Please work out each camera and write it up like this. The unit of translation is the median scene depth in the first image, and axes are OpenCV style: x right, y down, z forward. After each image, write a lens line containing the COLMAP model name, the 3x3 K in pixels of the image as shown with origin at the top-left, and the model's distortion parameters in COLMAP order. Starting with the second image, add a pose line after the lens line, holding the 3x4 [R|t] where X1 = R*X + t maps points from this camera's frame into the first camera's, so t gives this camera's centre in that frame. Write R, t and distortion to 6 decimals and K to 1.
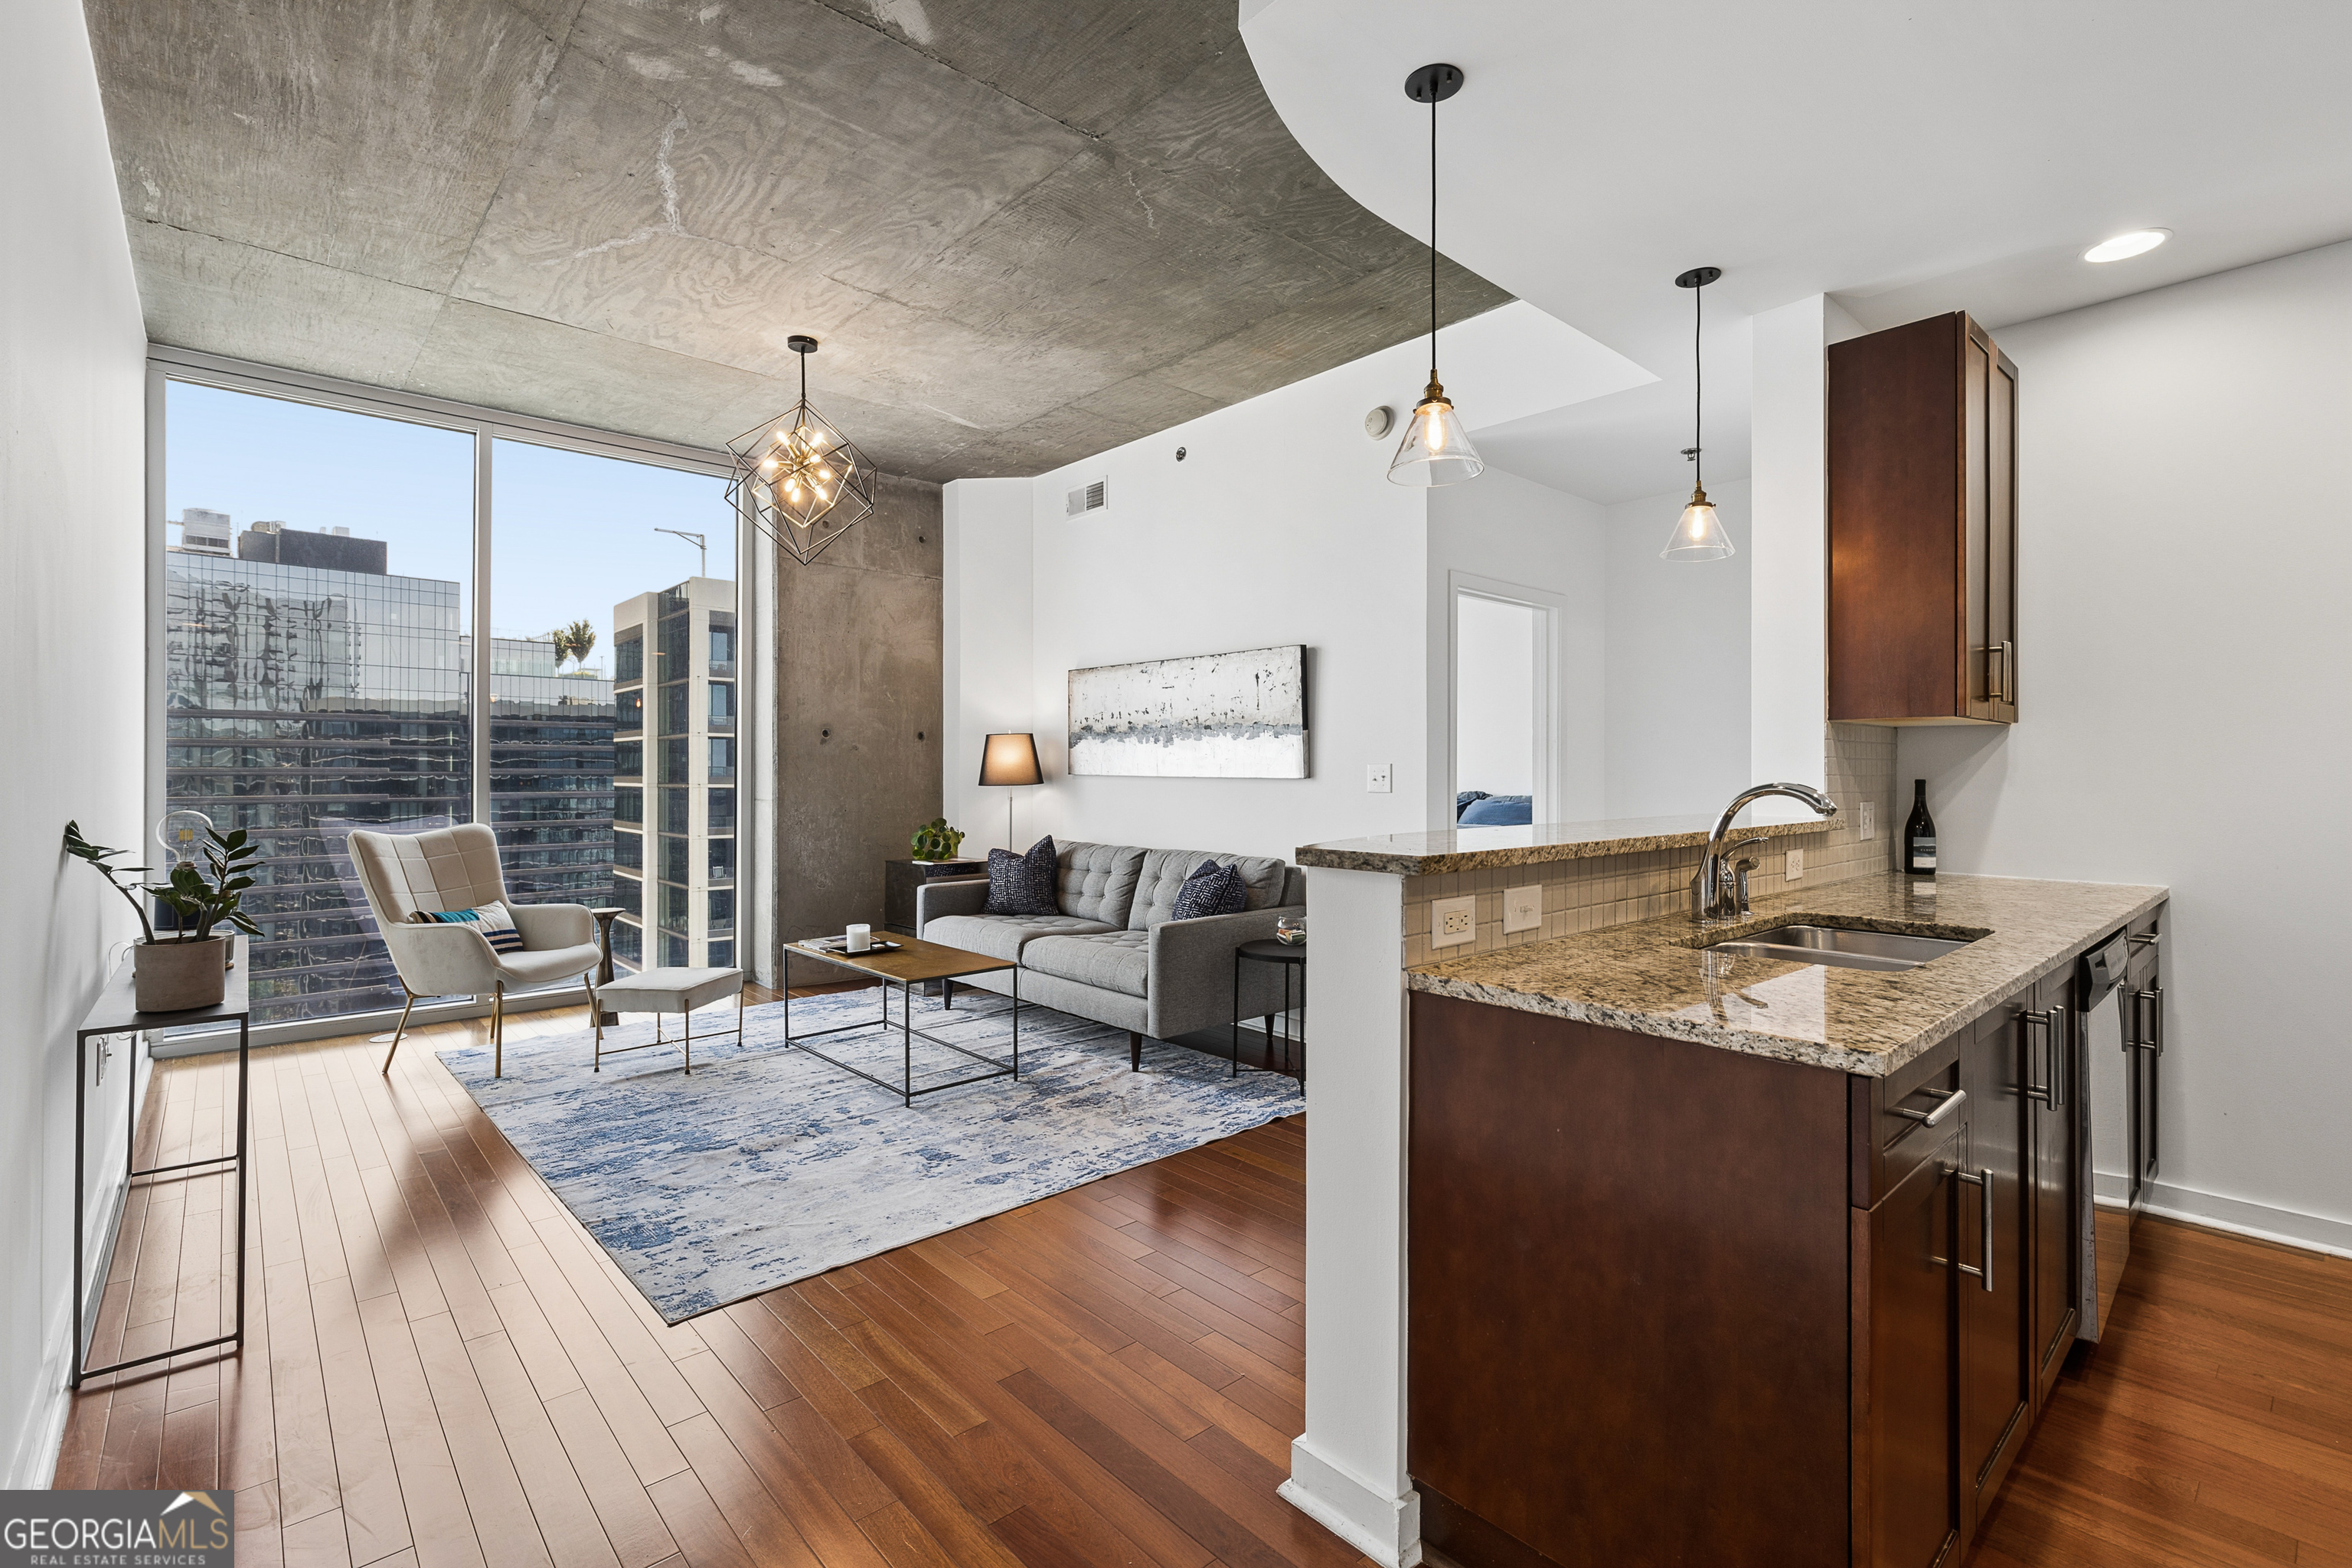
lens RADIAL K [[1053.3, 0, 1181.7], [0, 1053.3, 767.7], [0, 0, 1]] dist [0.006022, -0.000521]
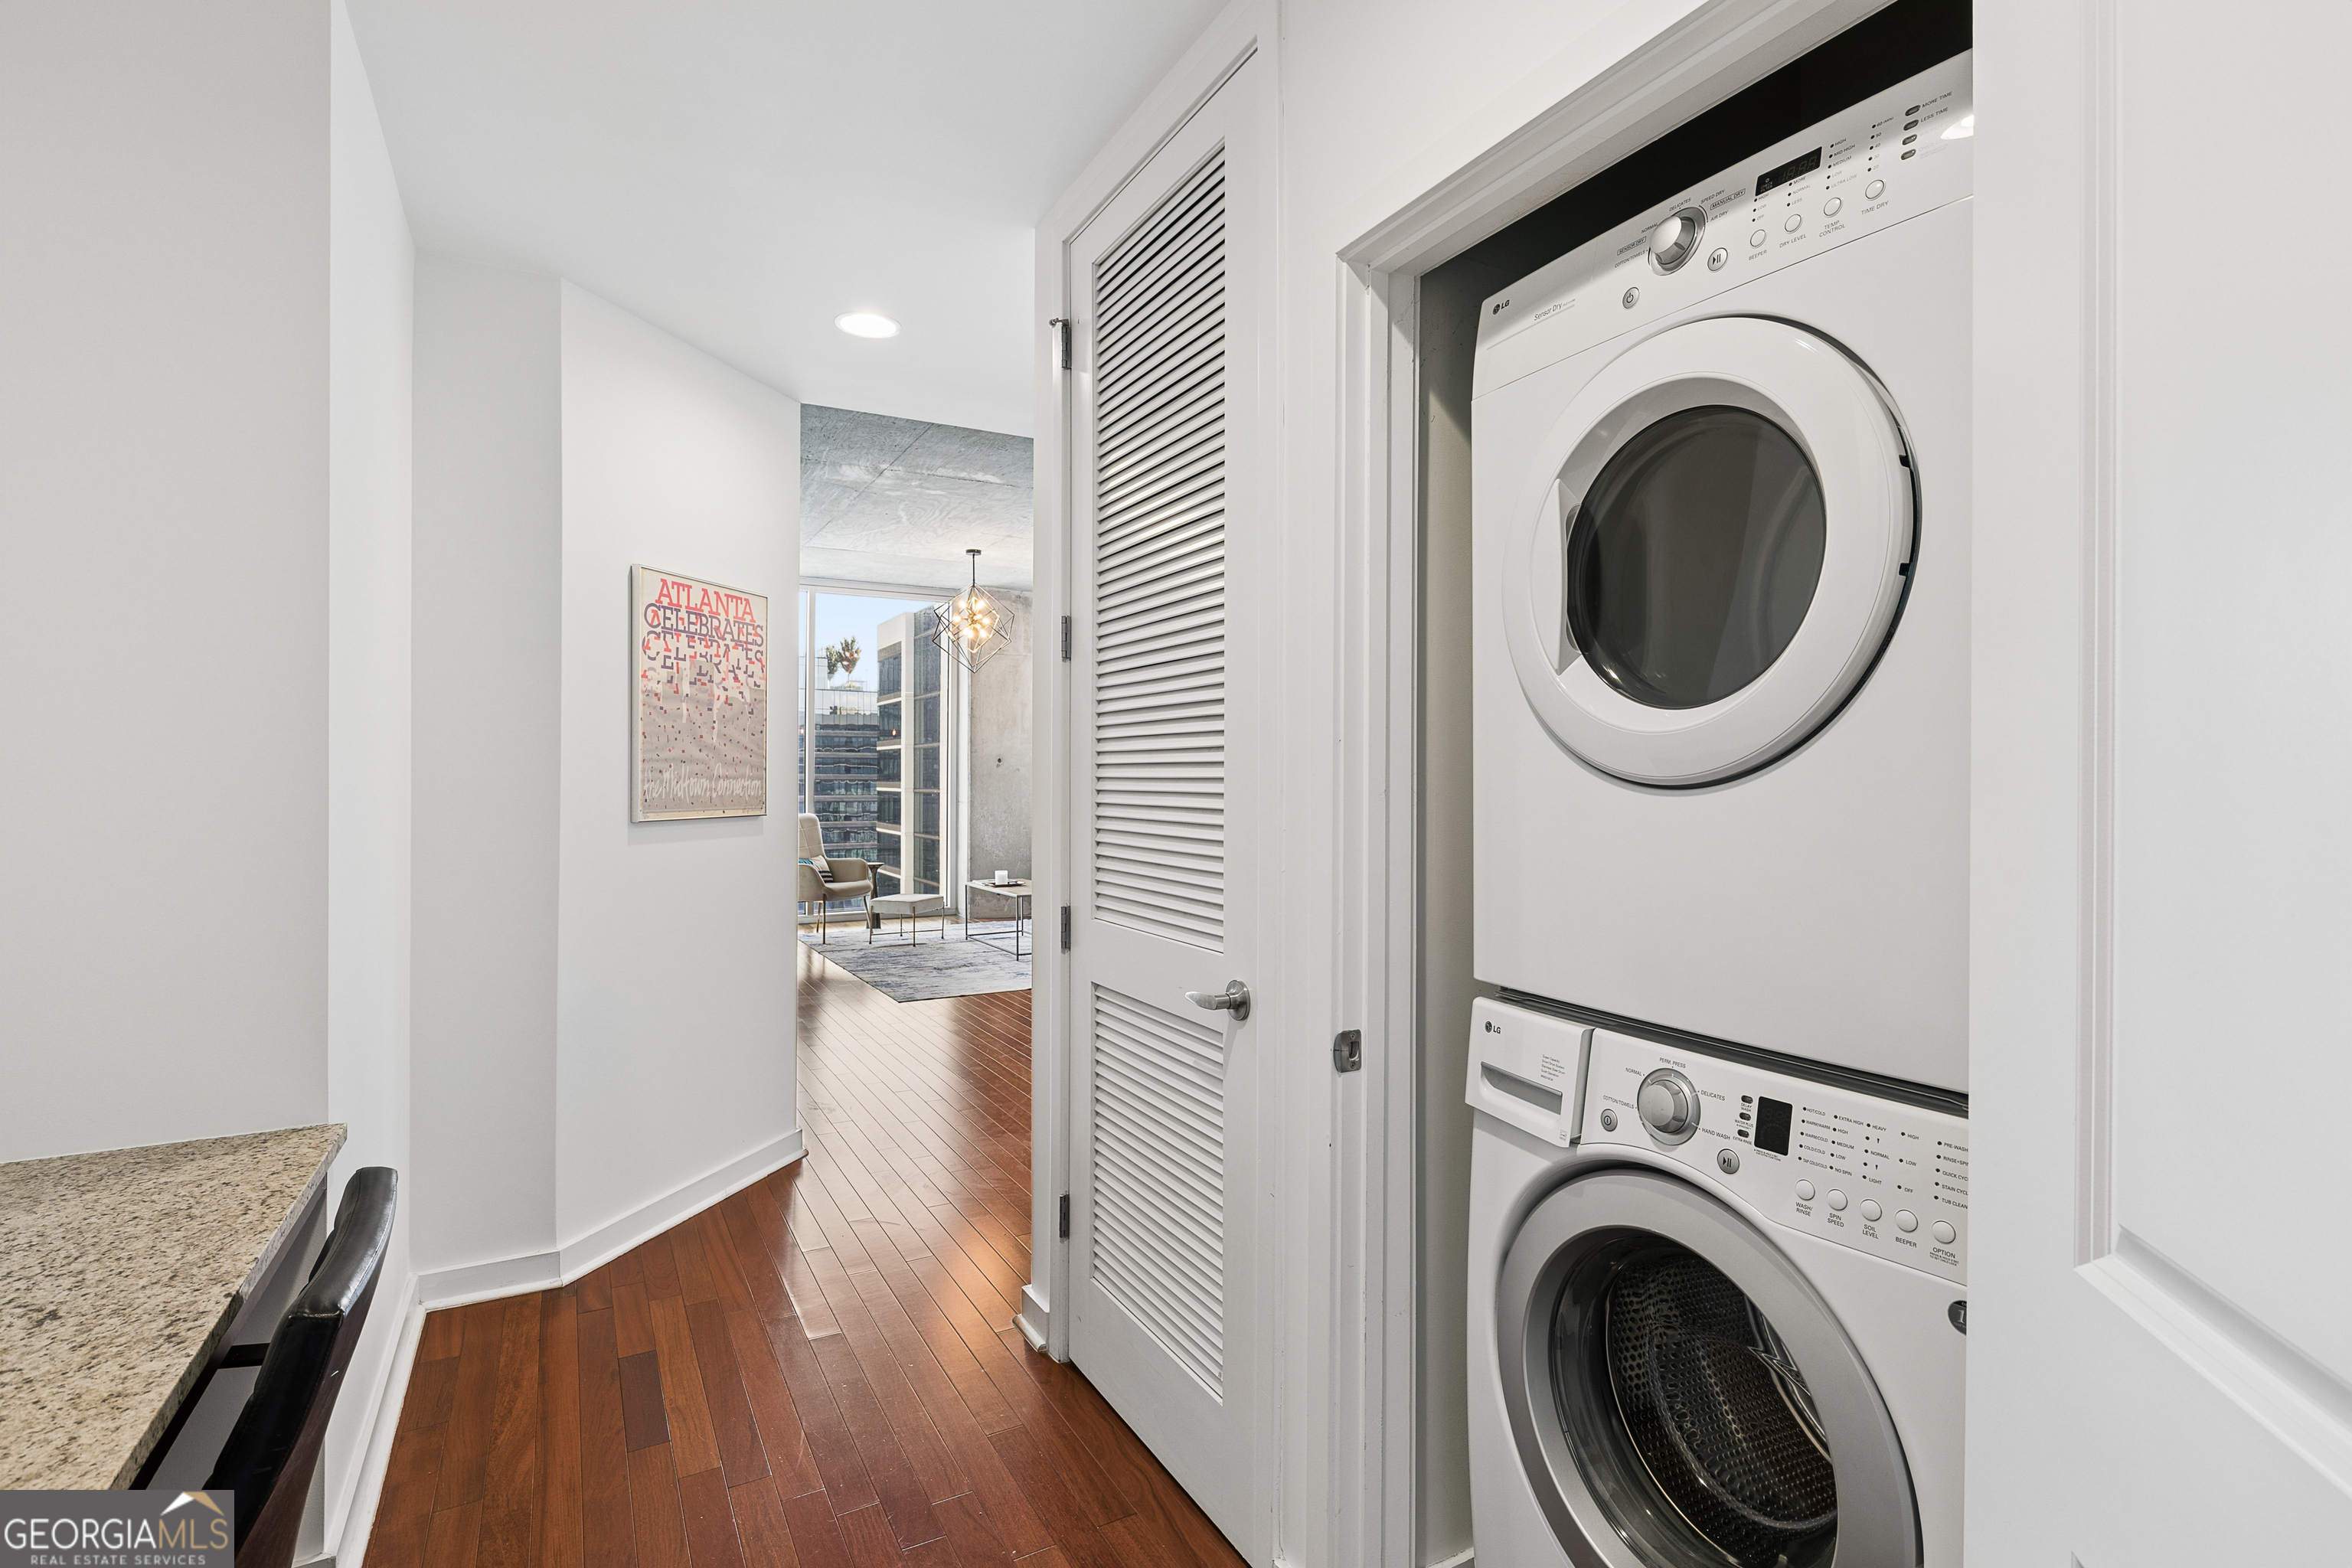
lens RADIAL K [[1117.8, 0, 1170.1], [0, 1117.8, 785.0], [0, 0, 1]] dist [0.000843, 0.001234]
pose [[0.972048, 0.007507, -0.234661, 0.388927], [-0.005447, 0.999941, 0.009425, -0.016991], [0.234718, -0.007884, 0.972032, -0.730929]]
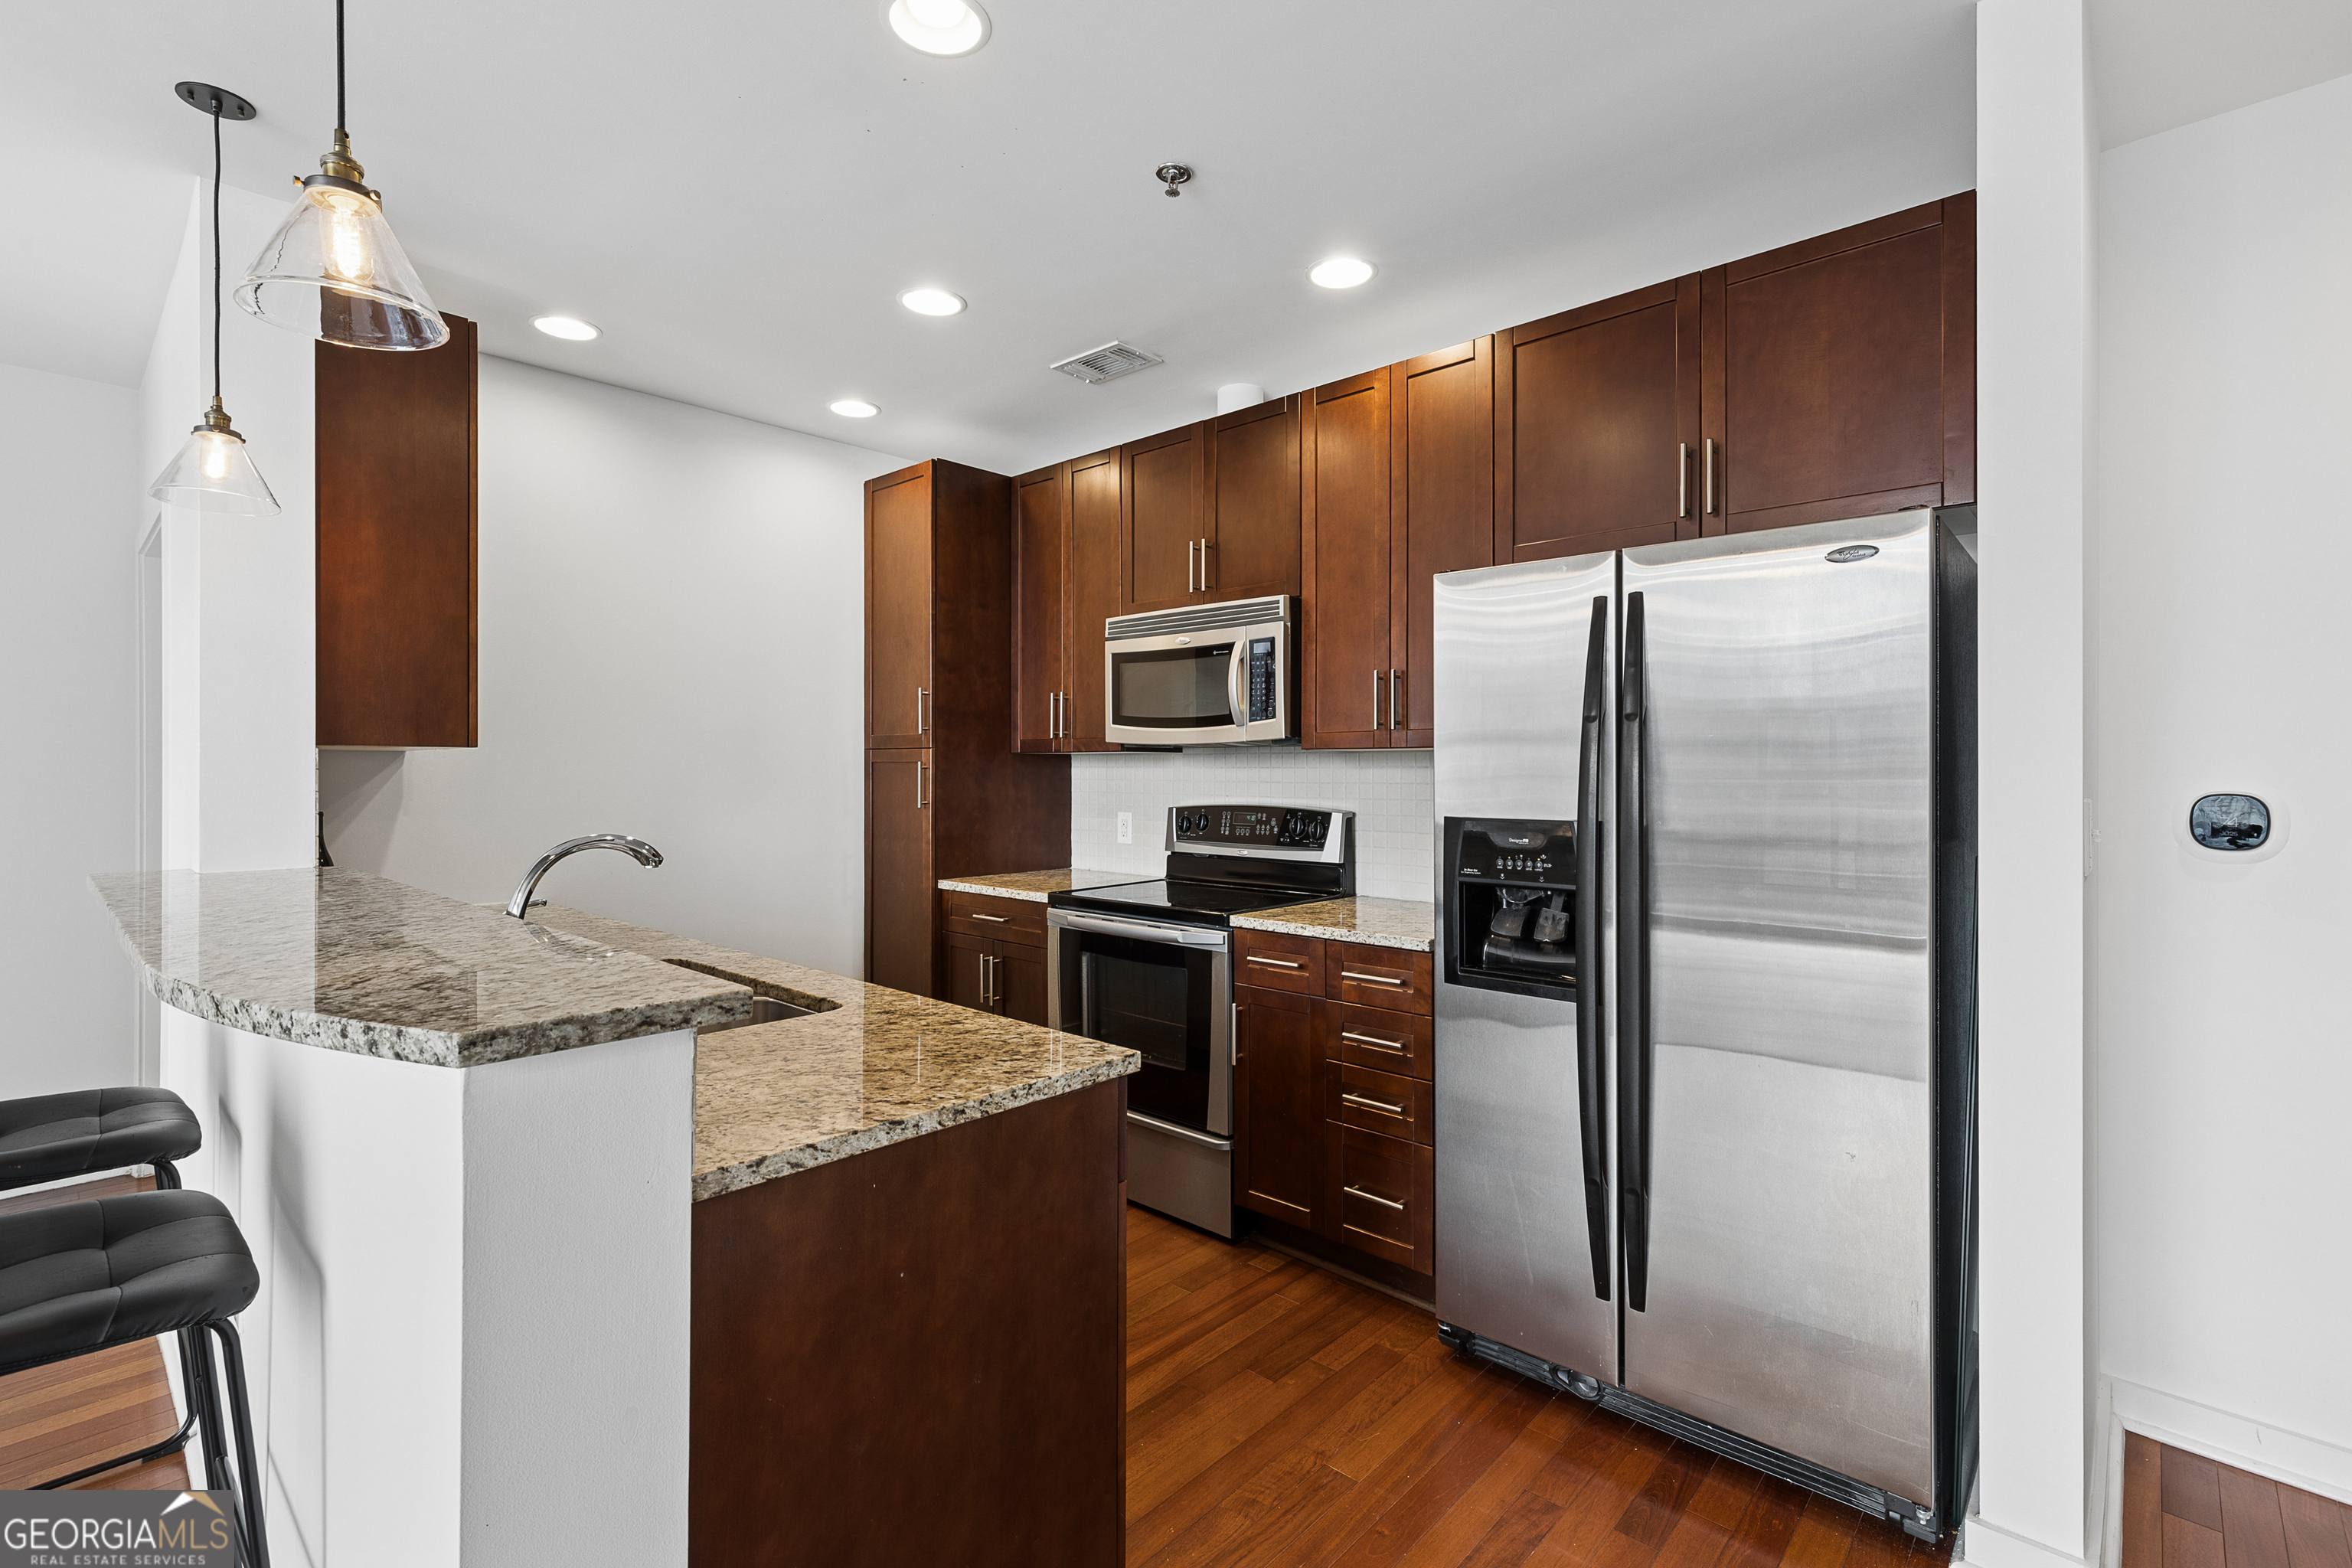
lens RADIAL K [[1053.3, 0, 1173.3], [0, 1053.3, 765.4], [0, 0, 1]] dist [0.006022, -0.000521]
pose [[-0.090638, 0.003163, 0.995879, -0.153635], [-0.004444, 0.999984, -0.003581, -0.018365], [-0.995874, -0.004751, -0.090623, 0.265413]]
